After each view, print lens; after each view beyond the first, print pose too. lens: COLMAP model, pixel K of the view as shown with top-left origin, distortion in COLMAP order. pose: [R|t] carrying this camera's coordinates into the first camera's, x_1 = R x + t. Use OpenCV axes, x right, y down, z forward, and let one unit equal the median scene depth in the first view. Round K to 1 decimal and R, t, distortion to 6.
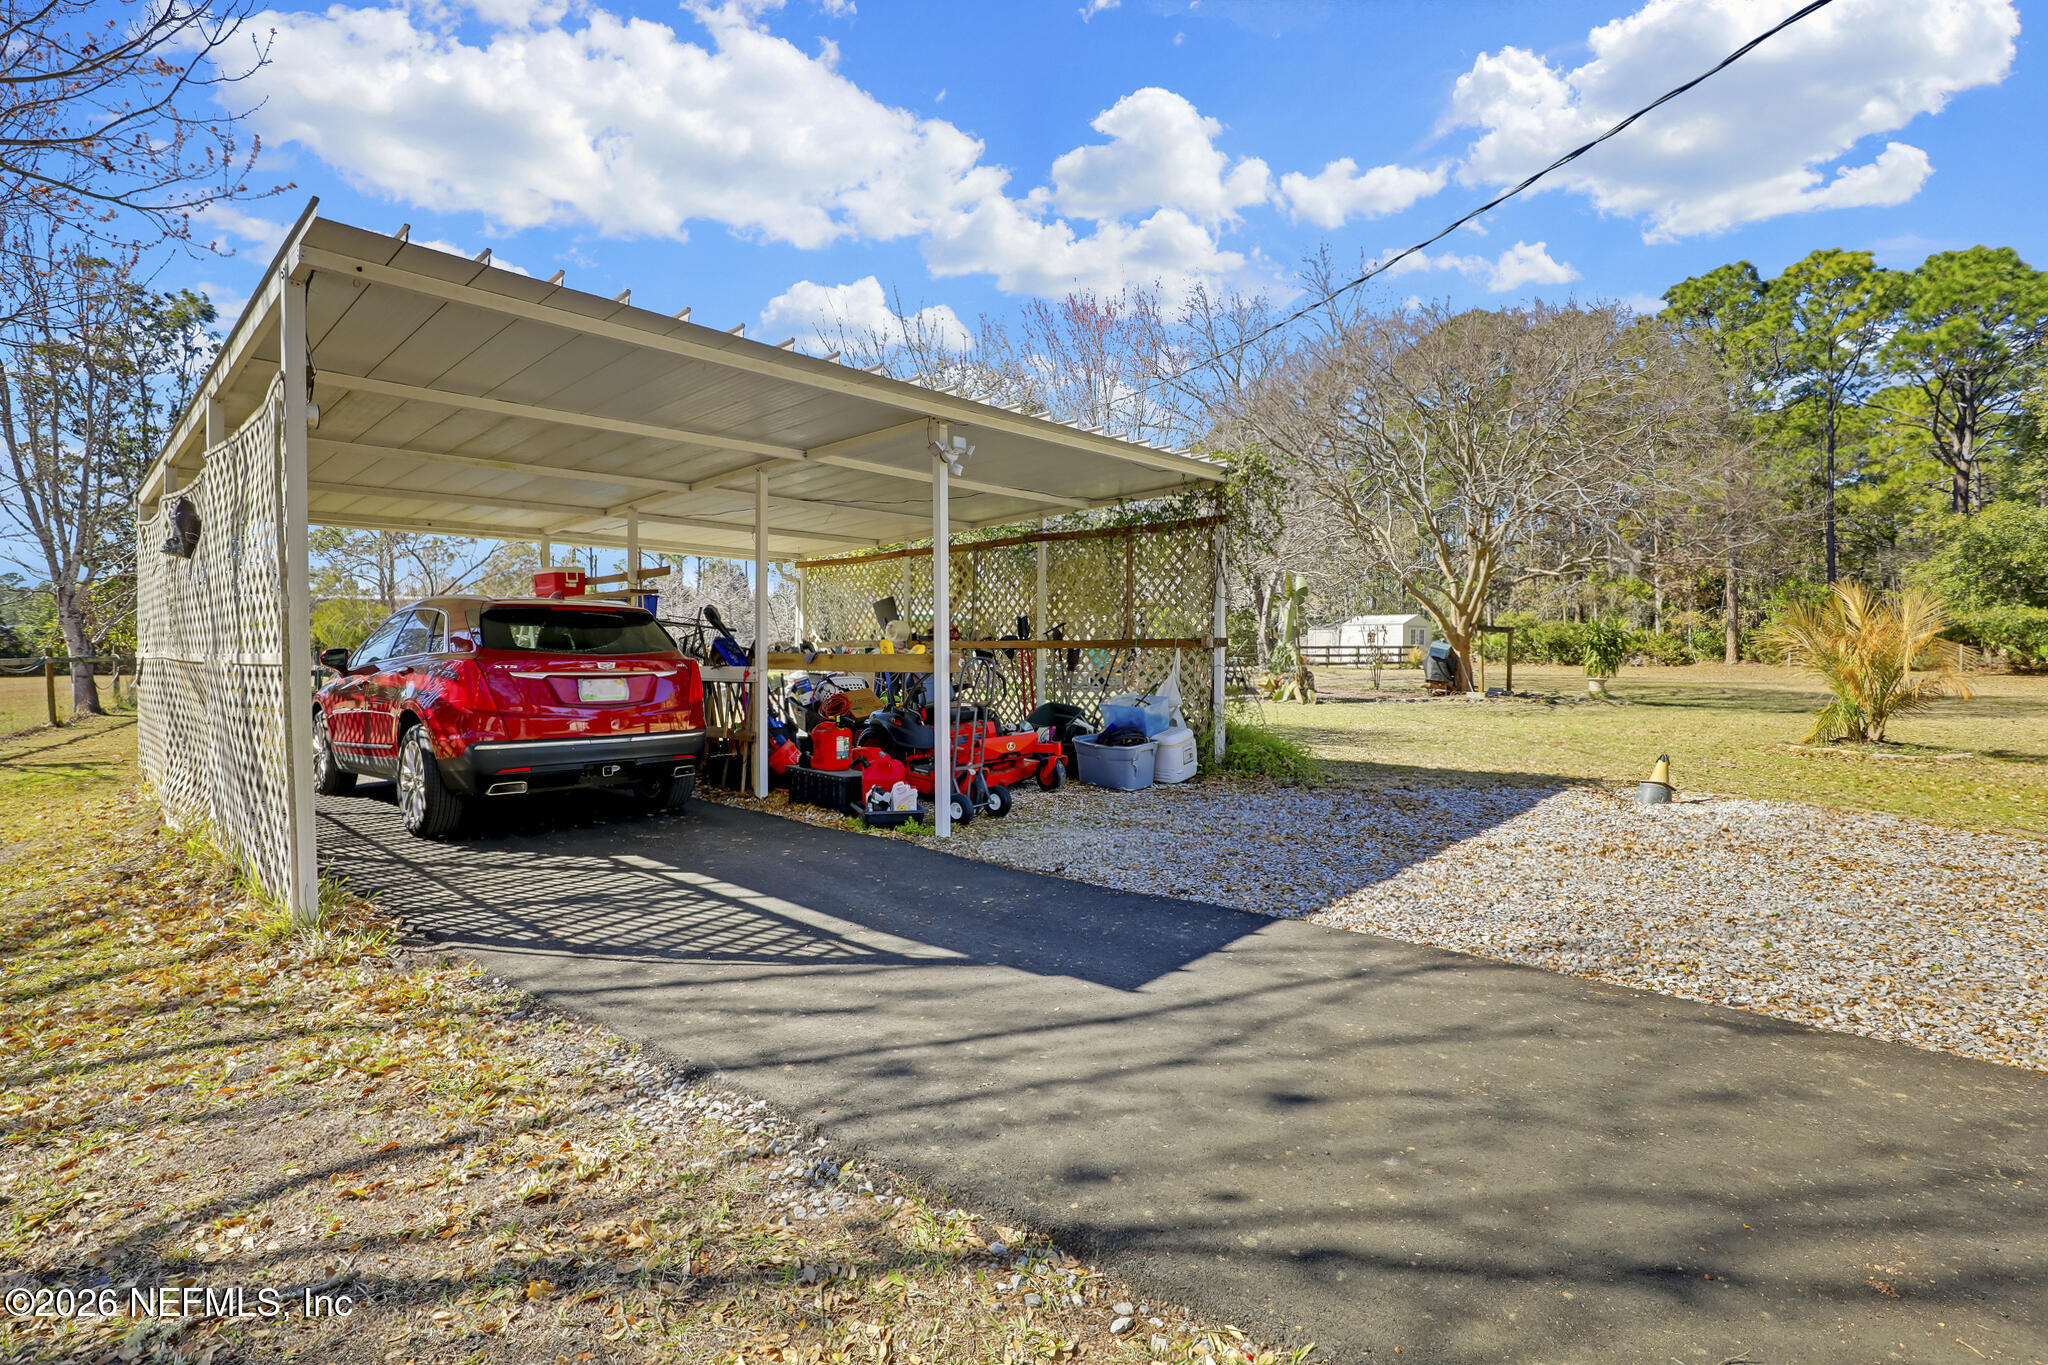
lens RADIAL K [[932.8, 0, 1028.7], [0, 932.8, 680.4], [0, 0, 1]] dist [-0.049827, 0.013371]
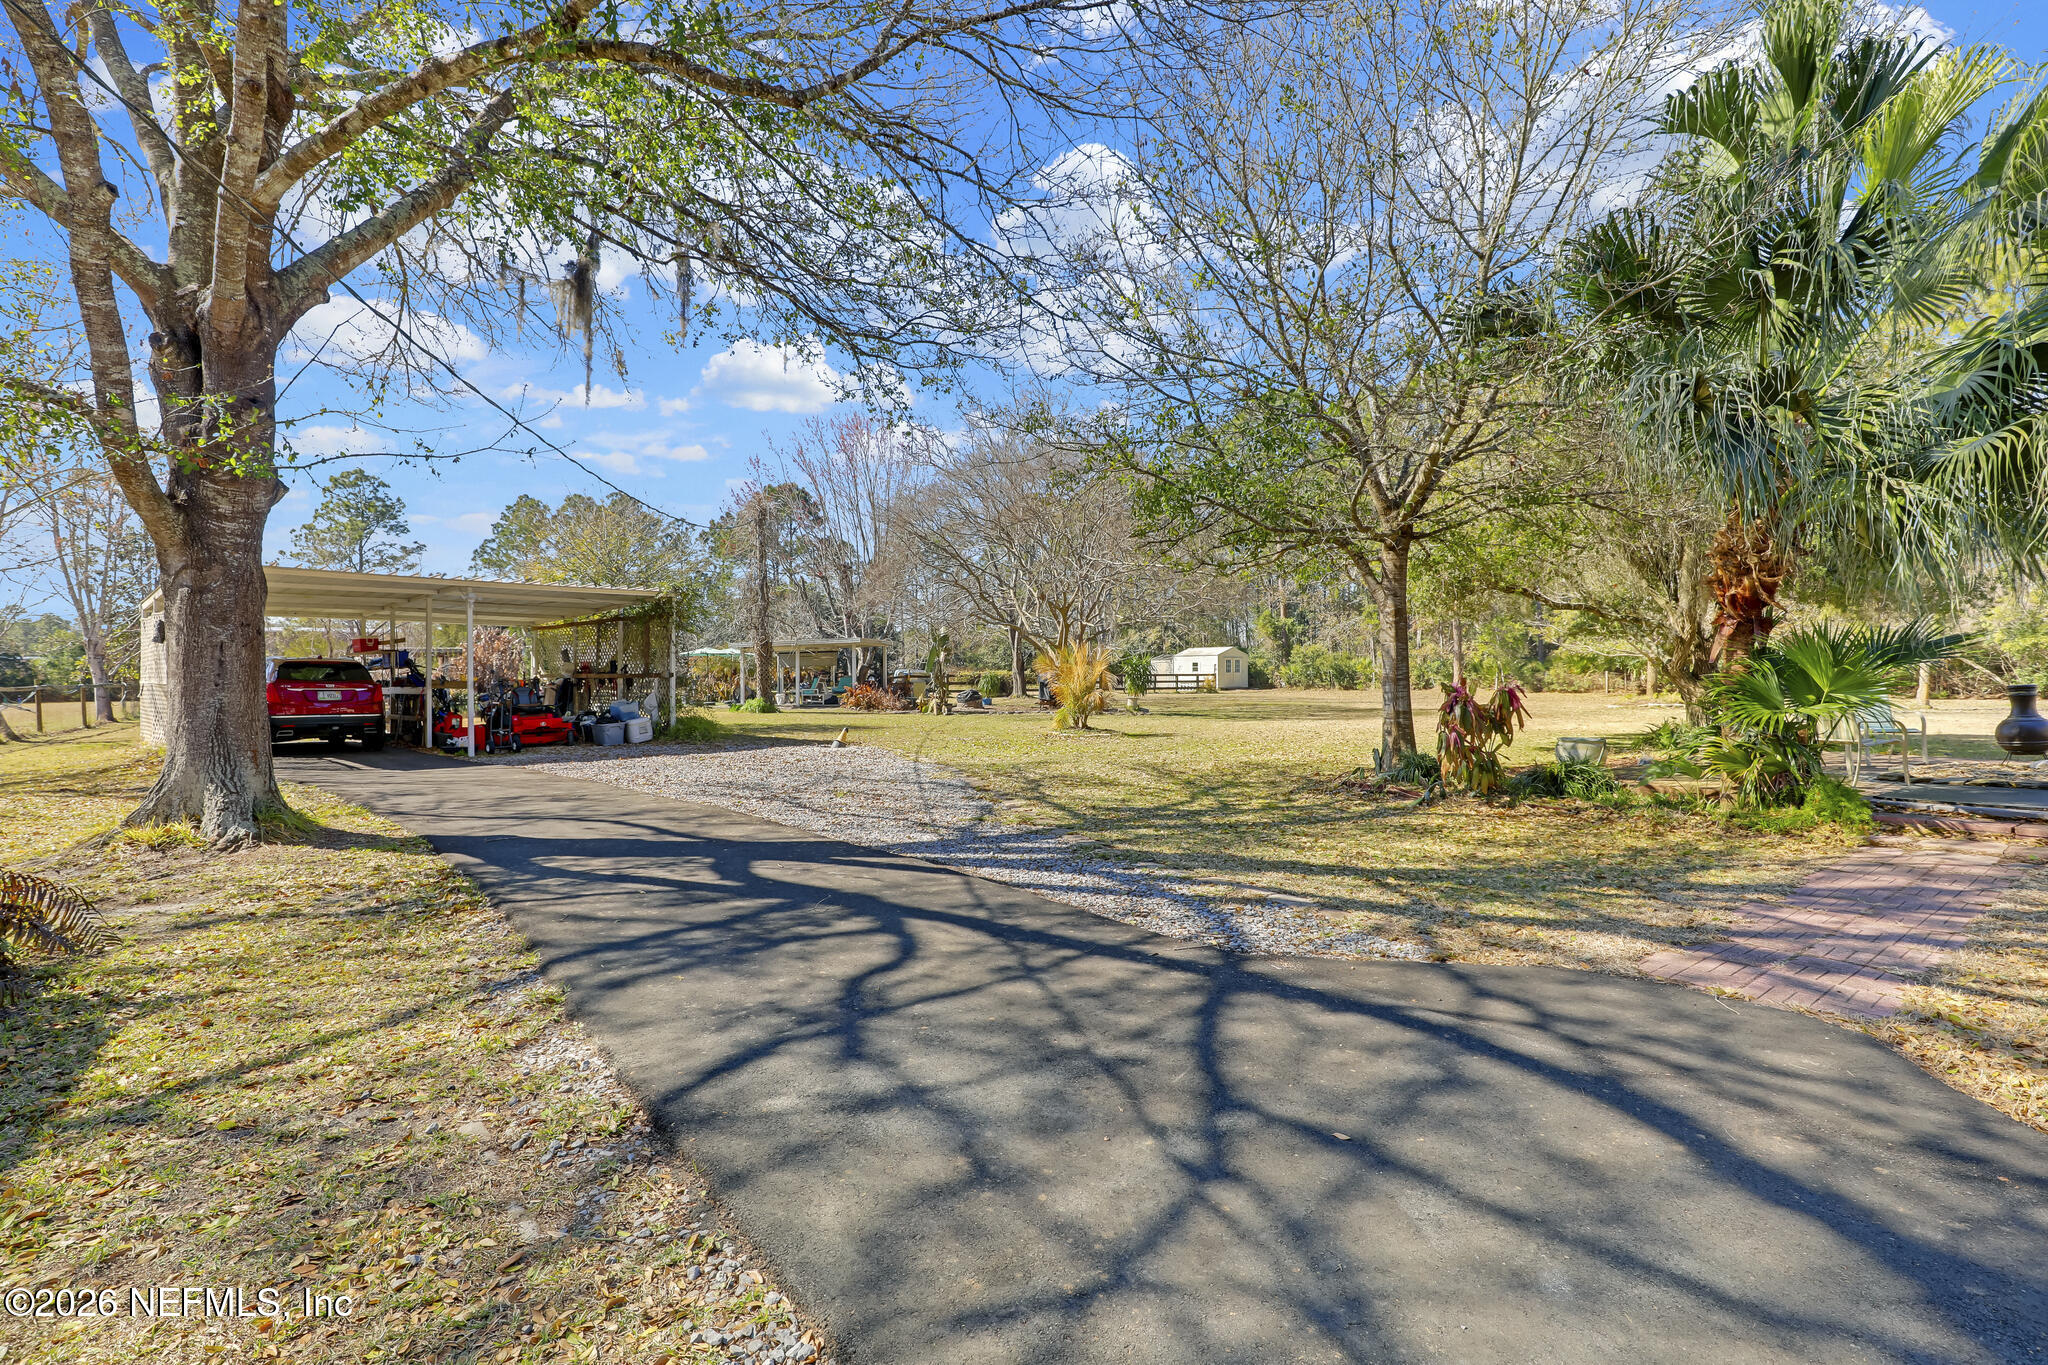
lens RADIAL K [[932.8, 0, 1028.7], [0, 932.8, 680.4], [0, 0, 1]] dist [-0.049827, 0.013371]
pose [[0.999993, -0.003300, 0.001595, 0.478120], [0.003347, 0.999526, -0.030591, 0.017337], [-0.001493, 0.030596, 0.999531, -0.488252]]
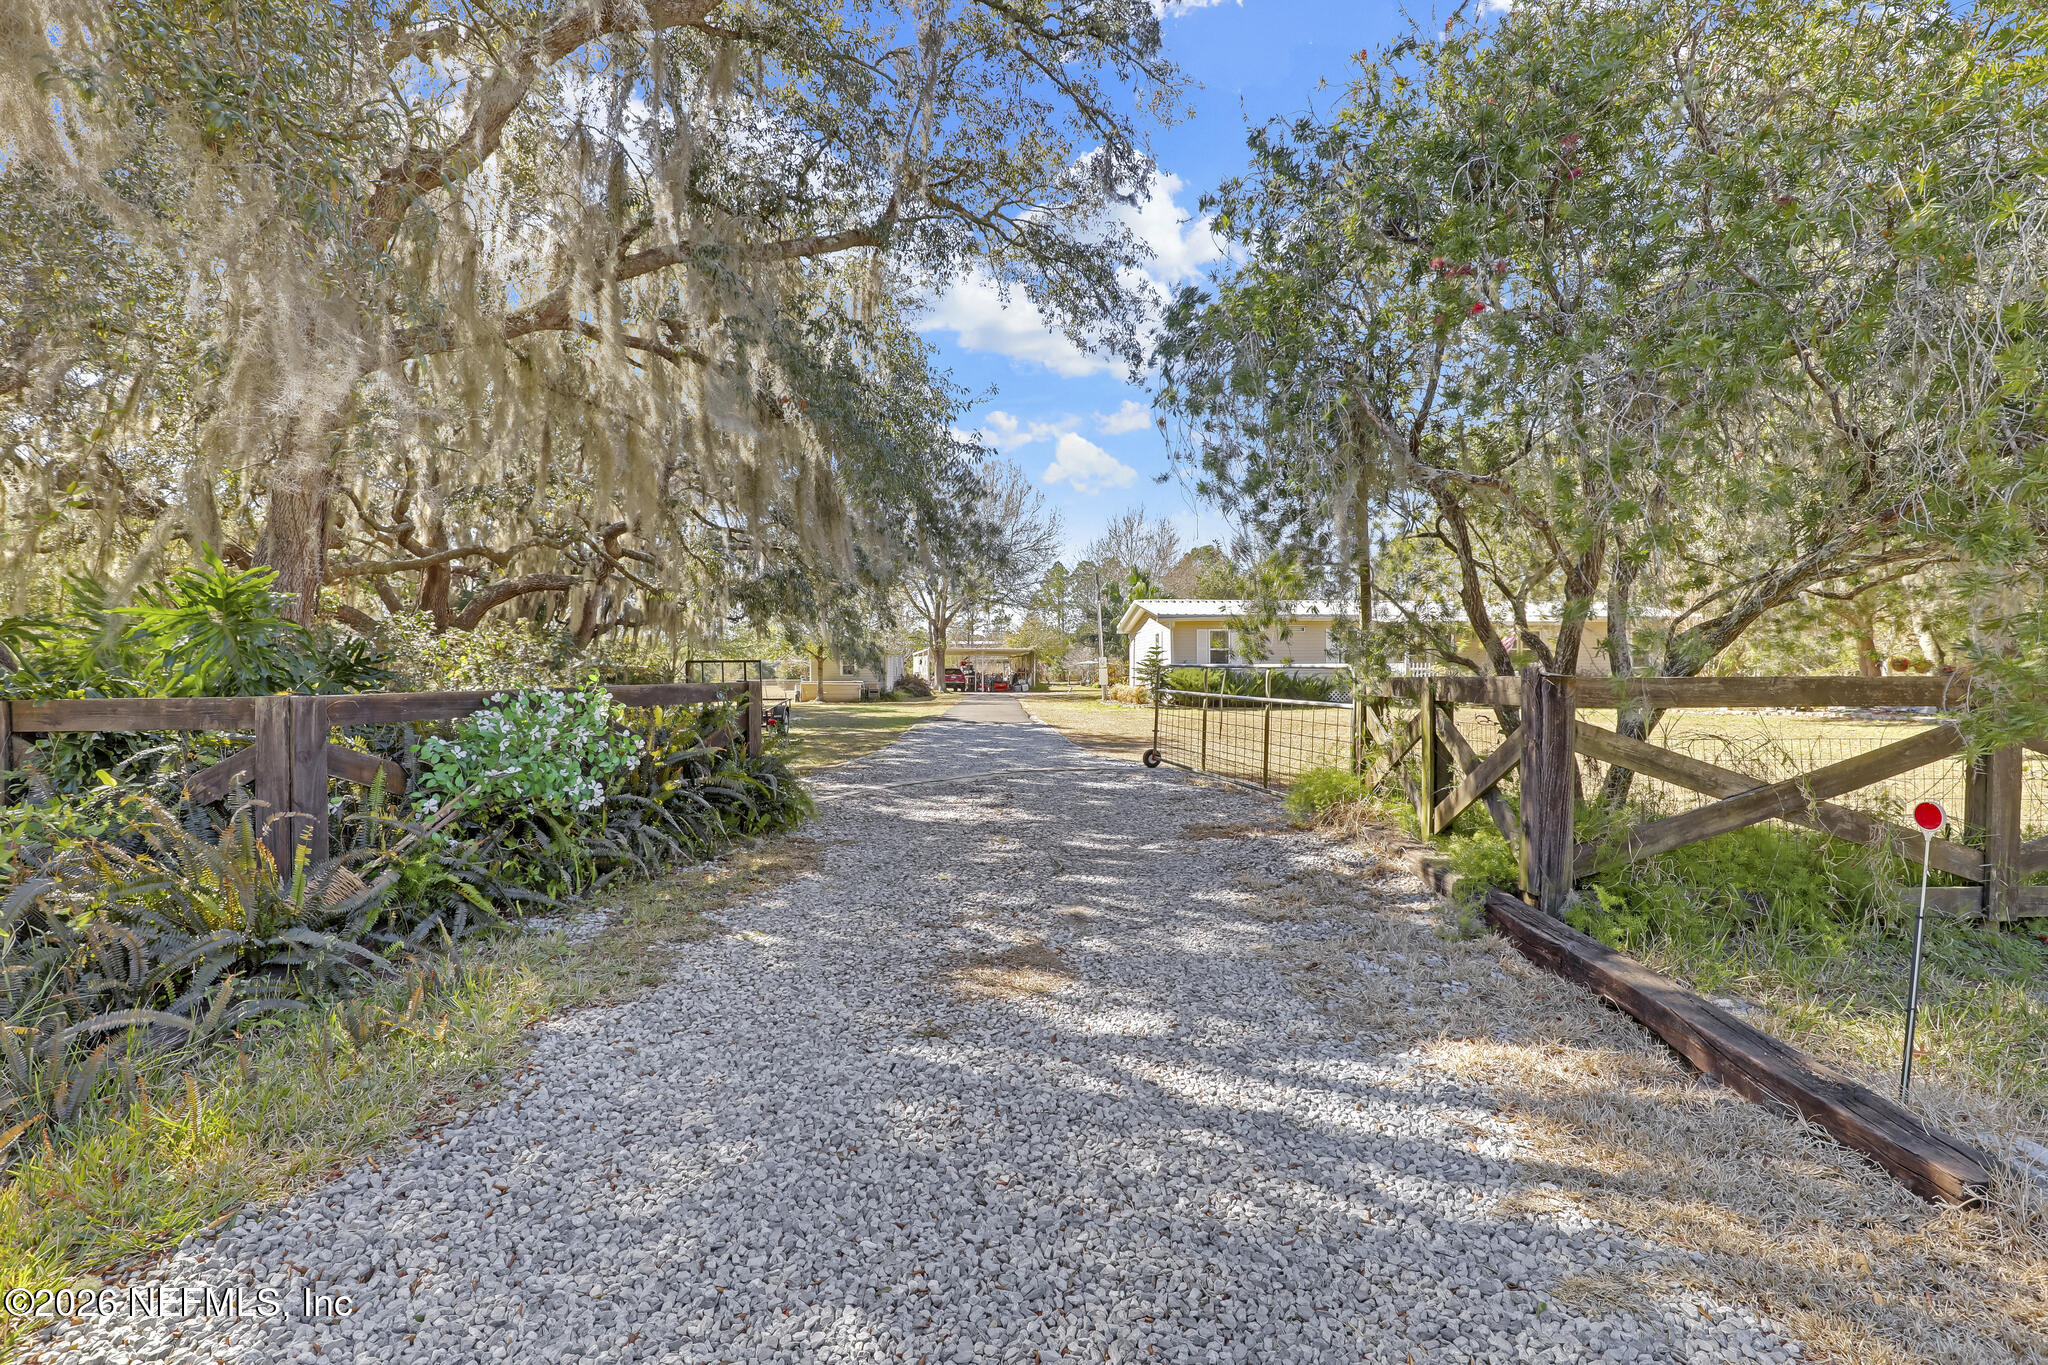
lens RADIAL K [[932.8, 0, 1028.7], [0, 932.8, 680.4], [0, 0, 1]] dist [-0.049827, 0.013371]
pose [[0.835079, 0.004035, -0.550115, 1.988874], [-0.019367, 0.999569, -0.022067, 0.087377], [0.549789, 0.029082, 0.834797, -2.406023]]
